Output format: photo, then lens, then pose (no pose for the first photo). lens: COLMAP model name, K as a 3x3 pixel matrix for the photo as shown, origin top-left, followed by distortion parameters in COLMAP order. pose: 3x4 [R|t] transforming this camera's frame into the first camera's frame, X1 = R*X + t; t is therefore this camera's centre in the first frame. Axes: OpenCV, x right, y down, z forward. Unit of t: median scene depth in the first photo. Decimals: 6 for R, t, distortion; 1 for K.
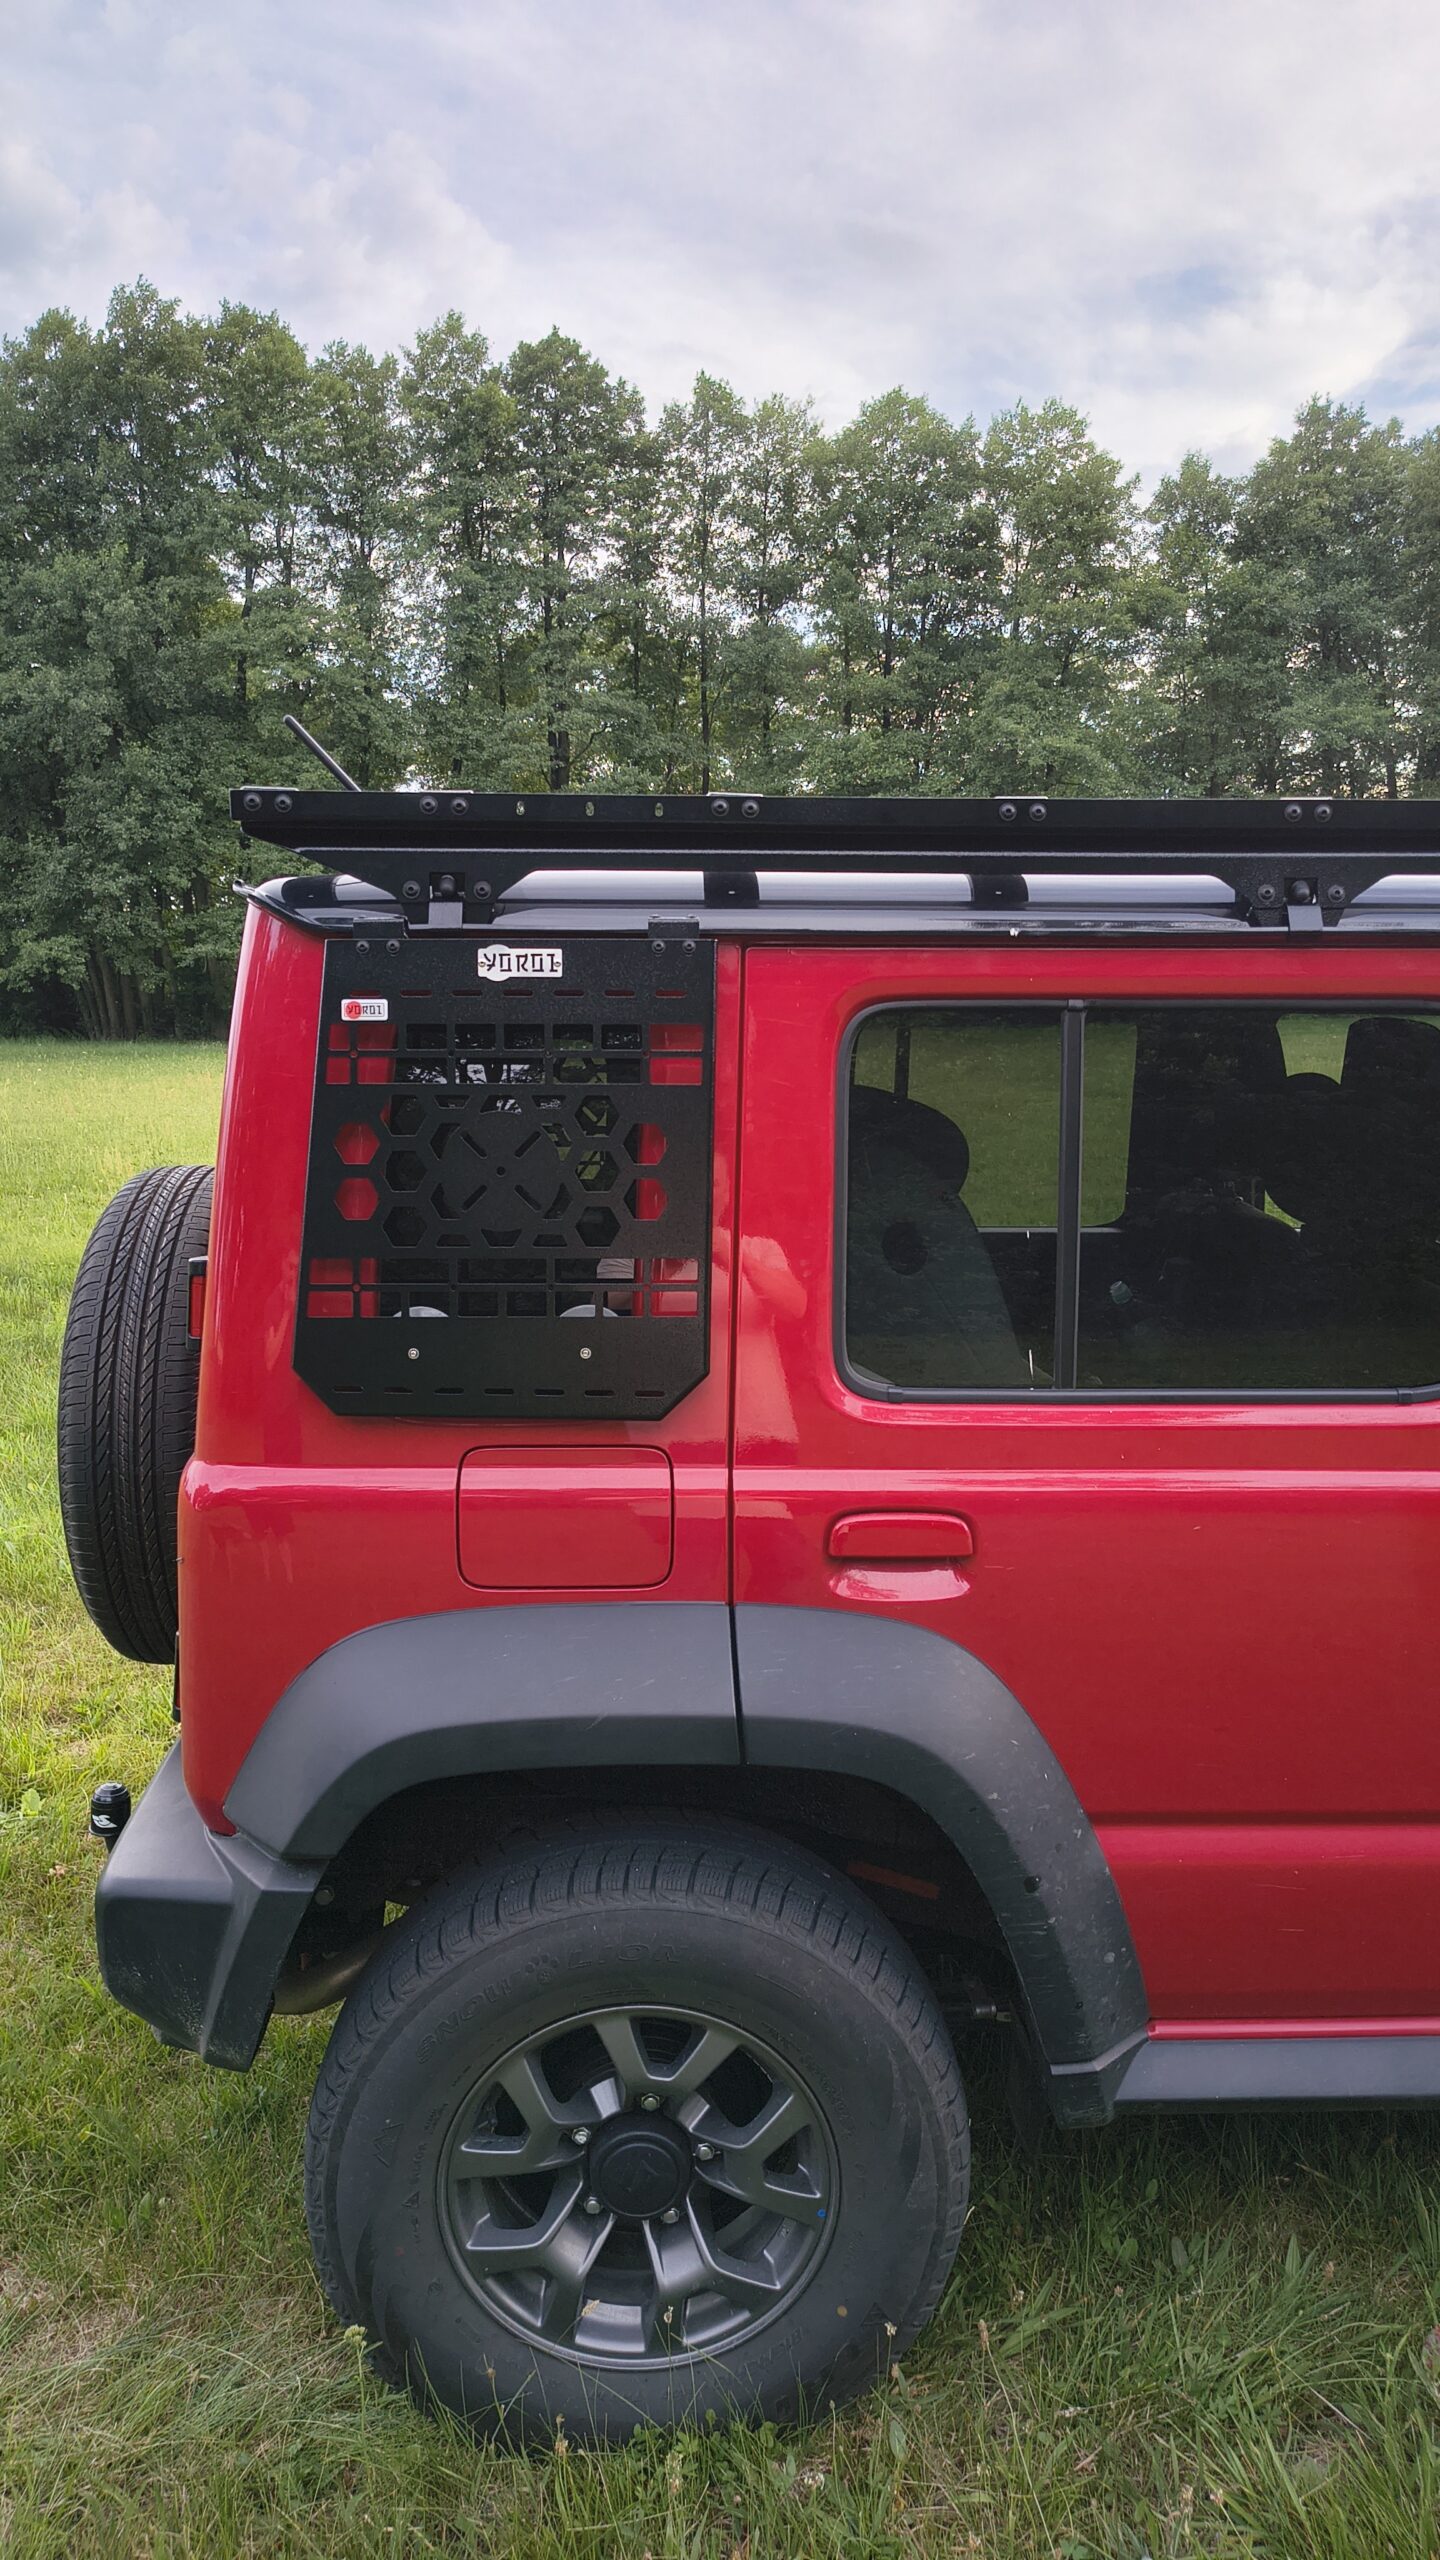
lens RADIAL K [[1705.0, 0, 720.0], [0, 1705.0, 1280.0], [0, 0, 1]] dist [-0.001977, 0.000060]
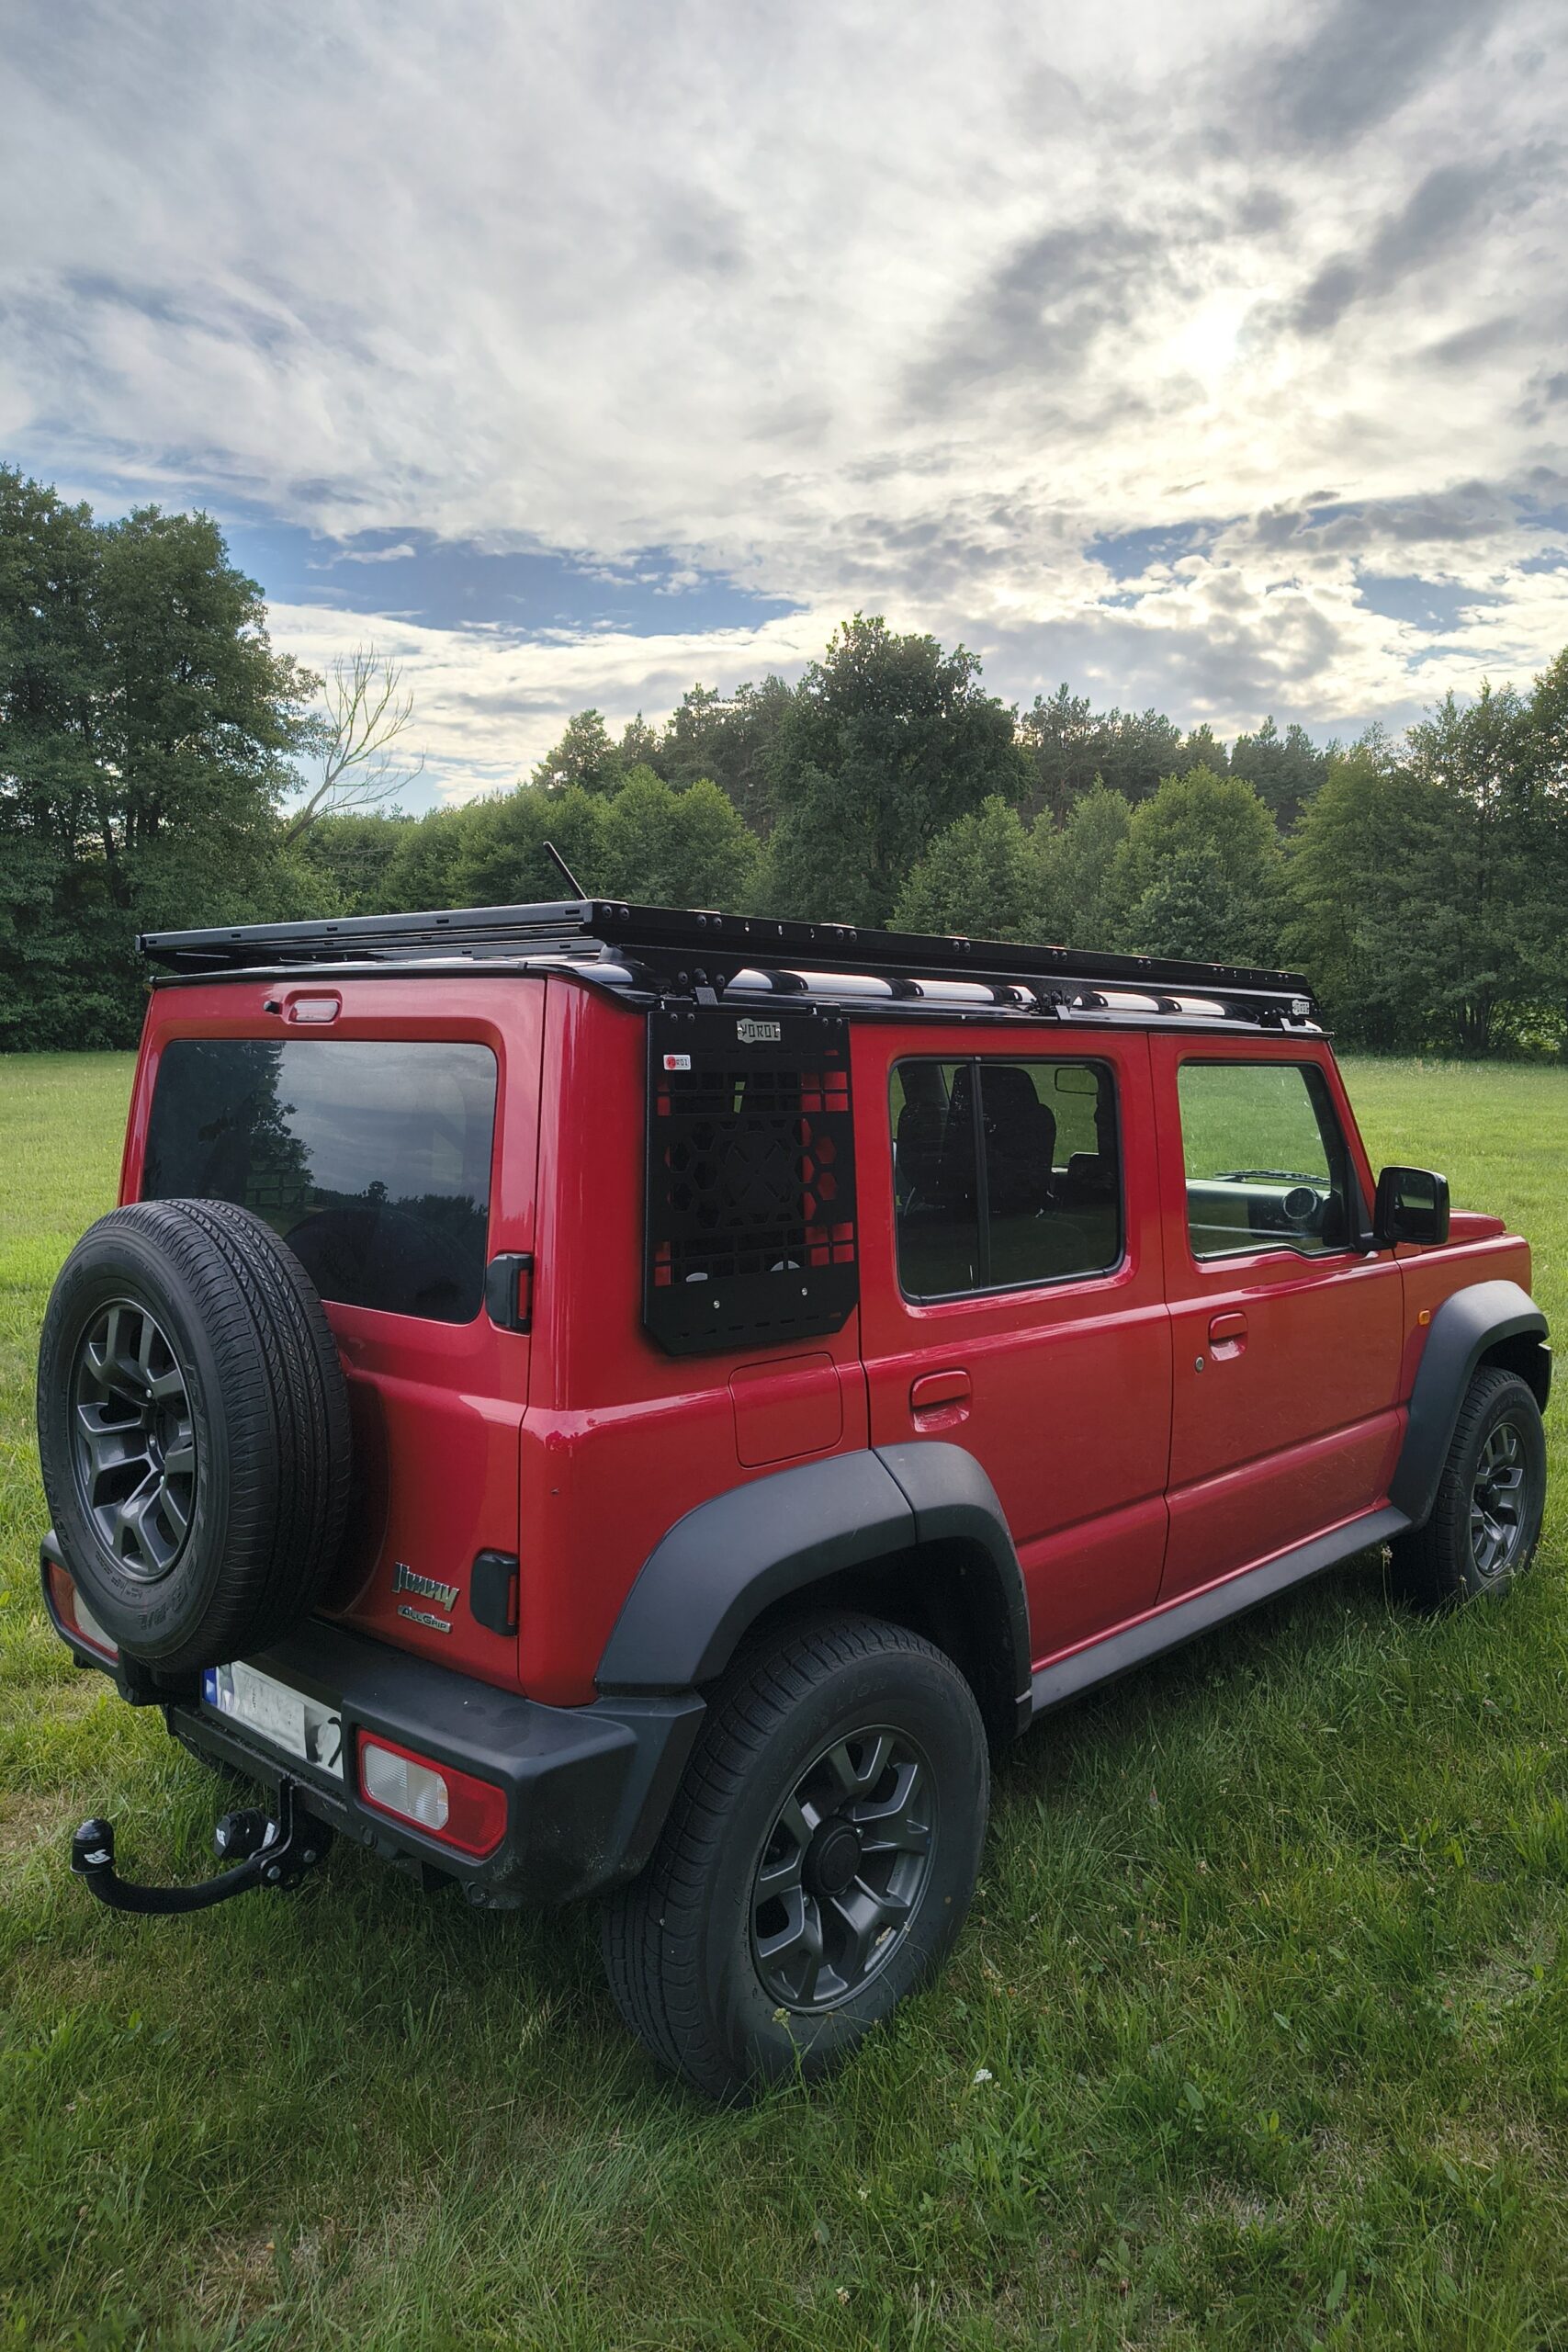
lens RADIAL K [[1672.6, 0, 784.0], [0, 1672.6, 1176.0], [0, 0, 1]] dist [-0.032798, -0.002072]
pose [[0.690986, -0.047393, 0.721313, -1.077975], [0.103963, 0.993990, -0.034283, -0.008899], [-0.715353, 0.098679, 0.691760, -0.002951]]
